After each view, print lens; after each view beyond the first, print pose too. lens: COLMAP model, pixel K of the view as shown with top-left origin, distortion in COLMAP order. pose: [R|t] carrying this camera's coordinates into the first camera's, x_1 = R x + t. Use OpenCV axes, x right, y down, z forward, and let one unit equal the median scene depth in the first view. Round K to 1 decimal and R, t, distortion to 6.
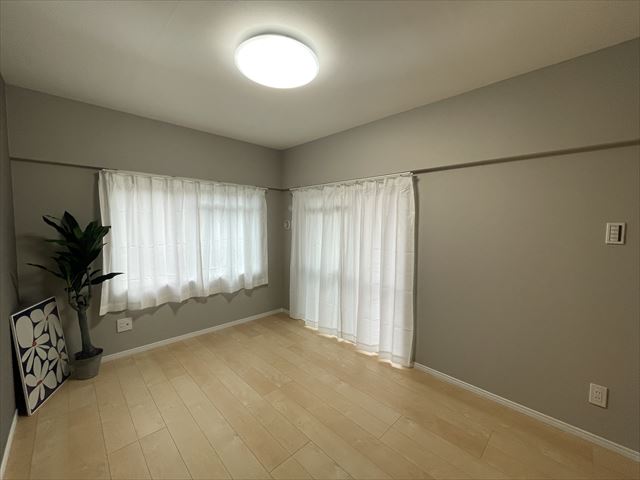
lens RADIAL K [[253.3, 0, 320.0], [0, 253.3, 240.0], [0, 0, 1]] dist [-0.014719, 0.000150]
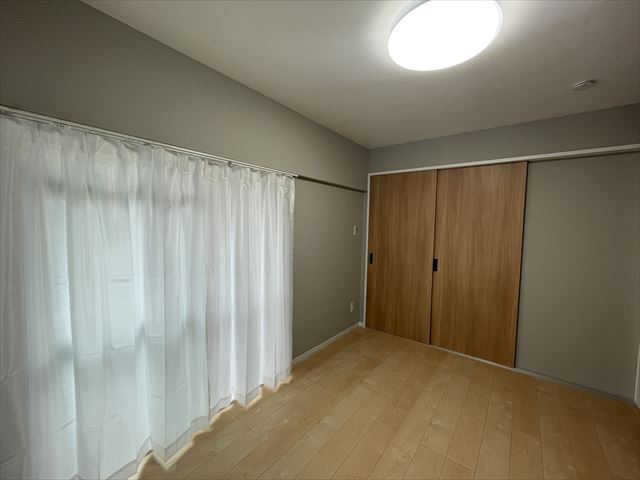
lens RADIAL K [[253.3, 0, 320.0], [0, 253.3, 240.0], [0, 0, 1]] dist [-0.014719, 0.000150]
pose [[-0.130866, -0.073897, 0.988642, -0.620797], [0.042111, 0.995904, 0.080014, -0.086729], [-0.990505, 0.052104, -0.127218, 0.989057]]
